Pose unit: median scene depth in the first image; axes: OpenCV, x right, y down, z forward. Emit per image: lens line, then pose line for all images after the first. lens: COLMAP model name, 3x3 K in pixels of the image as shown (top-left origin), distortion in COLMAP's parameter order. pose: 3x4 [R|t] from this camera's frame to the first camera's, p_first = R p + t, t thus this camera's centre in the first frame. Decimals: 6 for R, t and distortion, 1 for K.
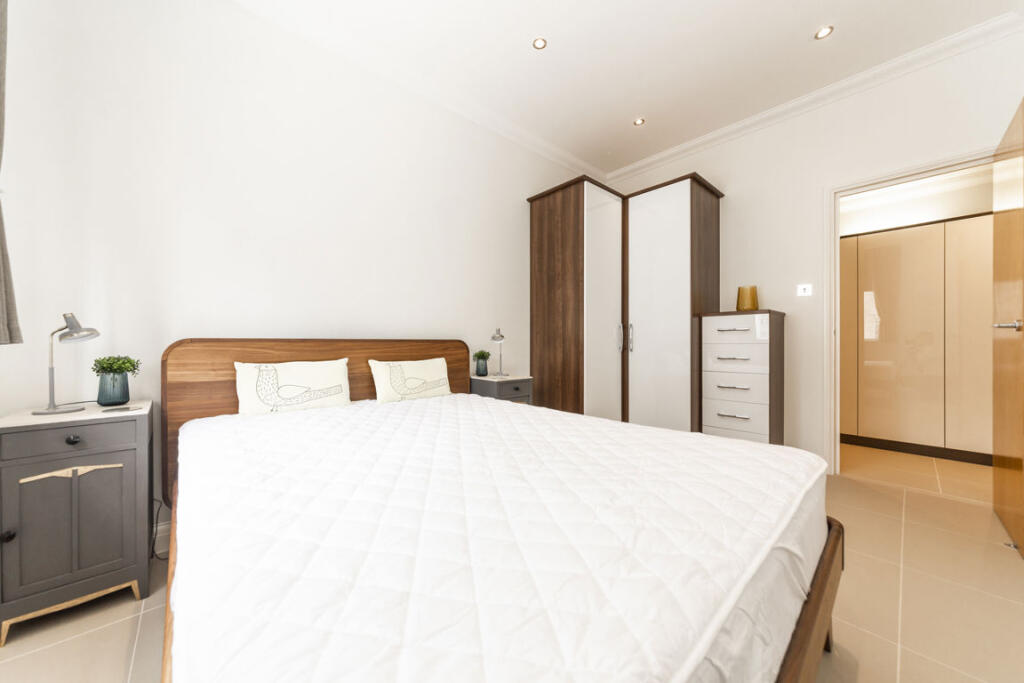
lens RADIAL K [[356.6, 0, 491.5], [0, 356.6, 342.8], [0, 0, 1]] dist [-0.000097, -0.000006]
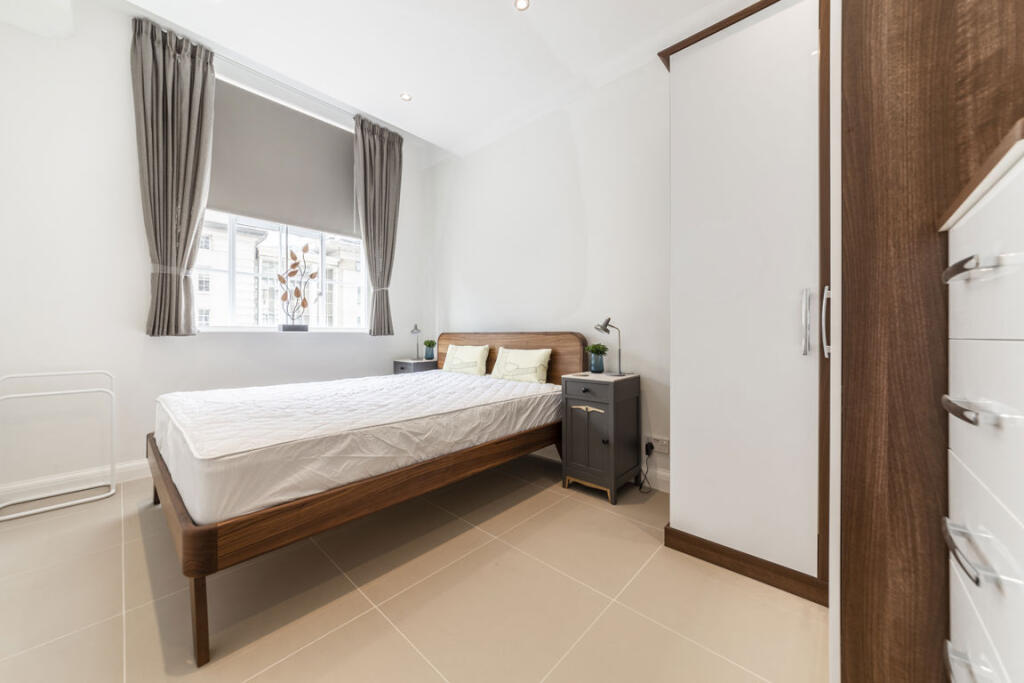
lens RADIAL K [[362.0, 0, 514.1], [0, 362.0, 336.9], [0, 0, 1]] dist [0.000053, -0.000003]
pose [[0.122798, 0.008221, -0.992398, 1.180726], [0.000082, 0.999966, 0.008294, -0.003676], [0.992432, -0.001100, 0.122793, 0.970900]]
